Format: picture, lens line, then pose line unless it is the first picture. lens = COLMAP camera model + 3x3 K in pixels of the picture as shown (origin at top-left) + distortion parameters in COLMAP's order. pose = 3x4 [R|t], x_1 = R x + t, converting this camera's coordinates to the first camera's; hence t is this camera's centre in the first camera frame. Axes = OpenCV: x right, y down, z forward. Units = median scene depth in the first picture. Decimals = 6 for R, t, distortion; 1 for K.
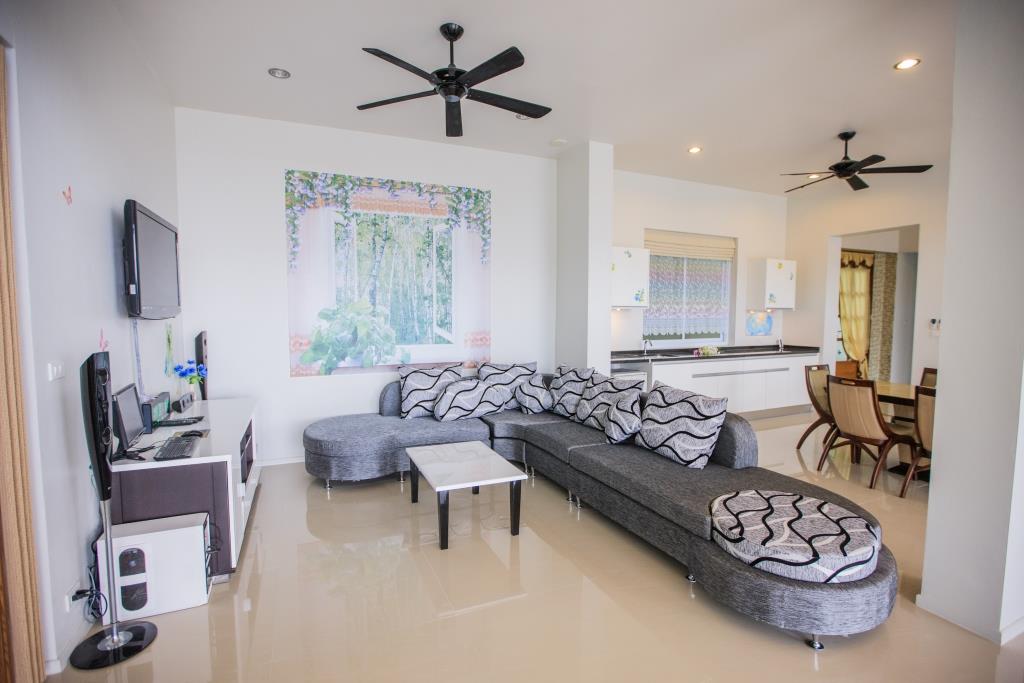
lens RADIAL K [[482.8, 0, 512.0], [0, 482.8, 341.5], [0, 0, 1]] dist [-0.036346, 0.000054]
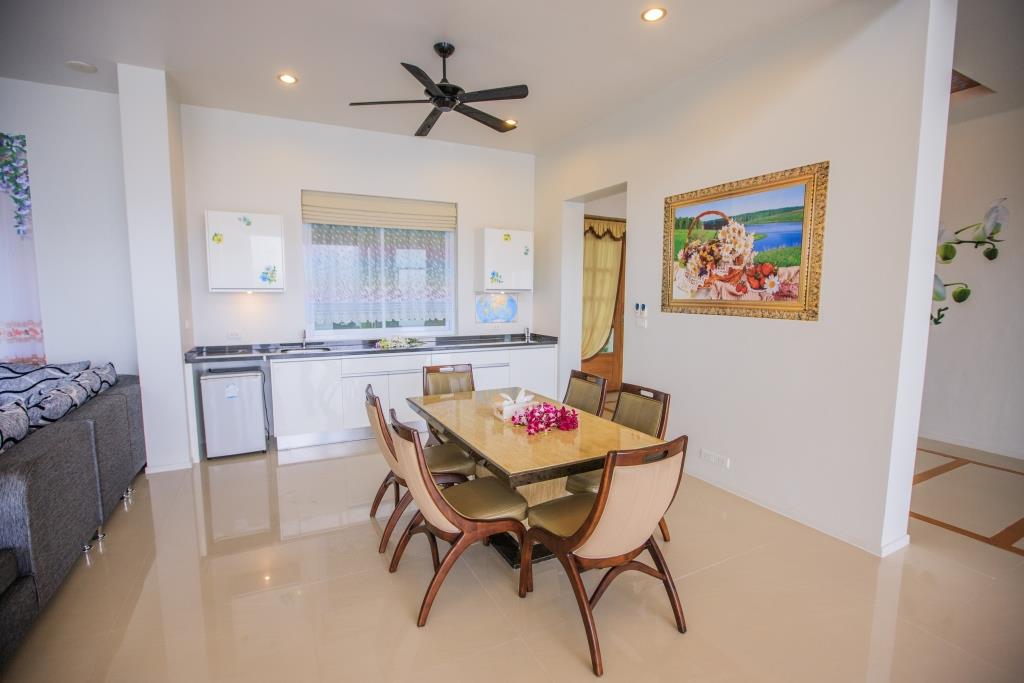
lens RADIAL K [[461.9, 0, 512.0], [0, 461.9, 341.5], [0, 0, 1]] dist [-0.003602, -0.000318]
pose [[0.999987, -0.002052, 0.004747, 0.660351], [0.001839, 0.999011, 0.044418, -0.018869], [-0.004833, -0.044409, 0.999002, 0.237602]]
